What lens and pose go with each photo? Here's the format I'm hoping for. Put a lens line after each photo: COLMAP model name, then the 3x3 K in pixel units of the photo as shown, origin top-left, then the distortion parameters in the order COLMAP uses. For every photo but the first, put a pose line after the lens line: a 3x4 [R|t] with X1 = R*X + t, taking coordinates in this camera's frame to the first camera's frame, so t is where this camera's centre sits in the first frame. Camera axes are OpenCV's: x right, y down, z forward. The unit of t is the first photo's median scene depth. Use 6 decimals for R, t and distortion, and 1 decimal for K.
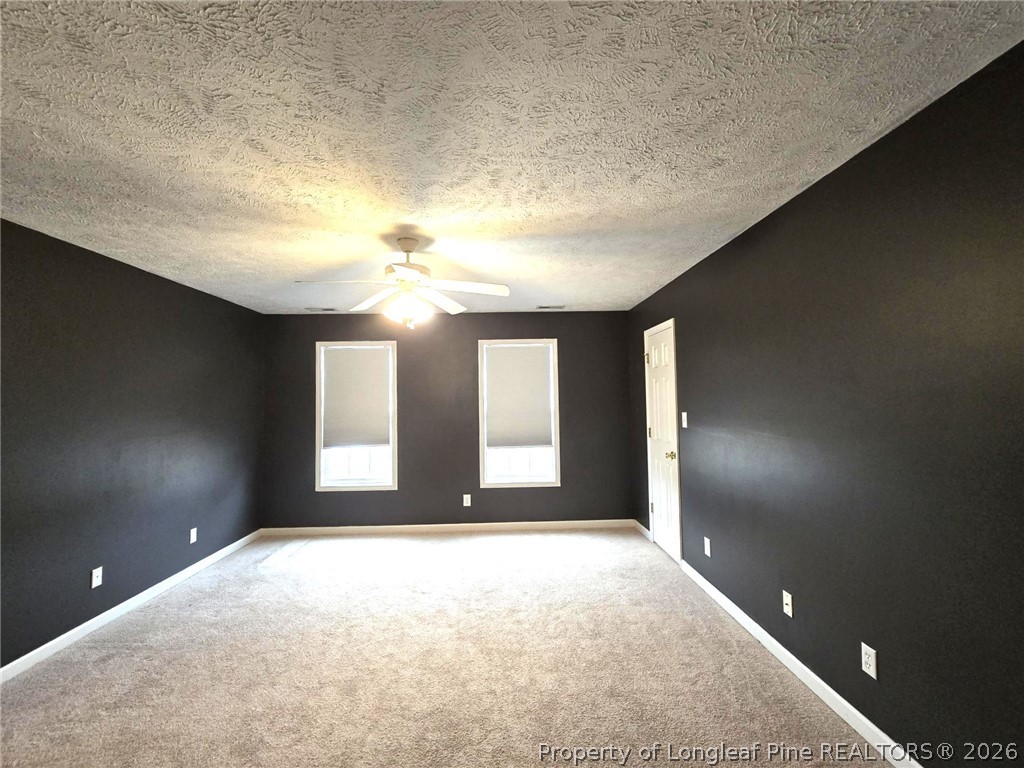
lens RADIAL K [[429.3, 0, 484.8], [0, 429.3, 379.6], [0, 0, 1]] dist [-0.000631, -0.000313]
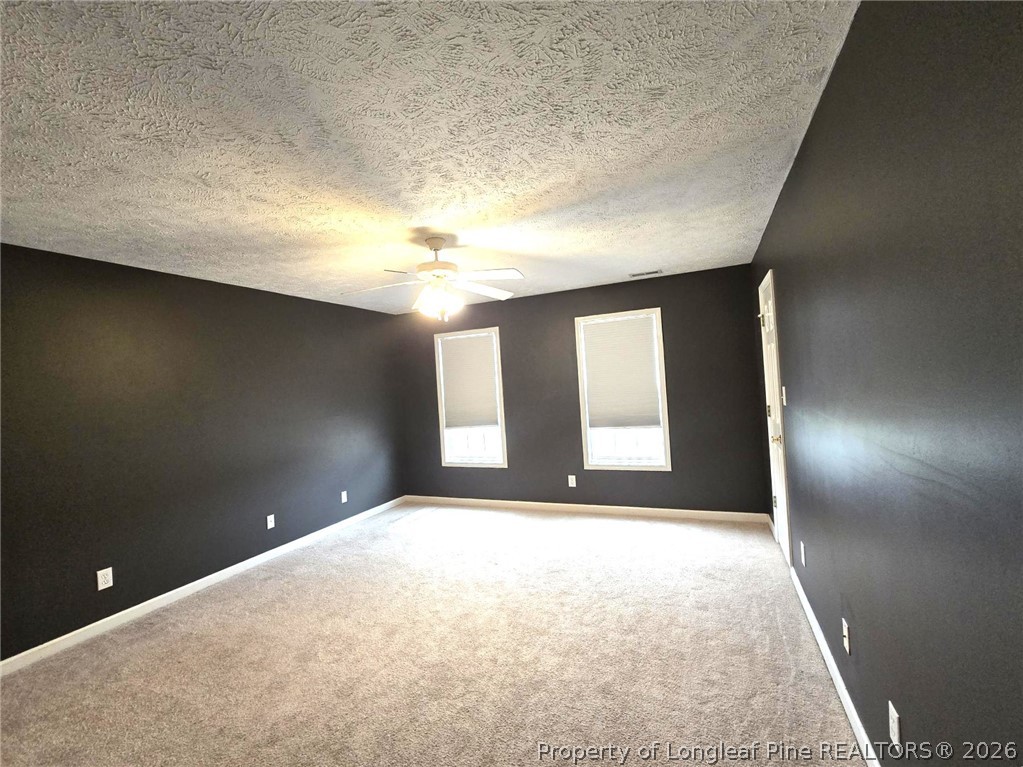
lens RADIAL K [[428.9, 0, 484.3], [0, 428.9, 379.1], [0, 0, 1]] dist [-0.000631, -0.000313]
pose [[0.907972, -0.046778, -0.416411, 0.324290], [0.067519, 0.997096, 0.035213, -0.004067], [0.413554, -0.060088, 0.908495, 0.046056]]
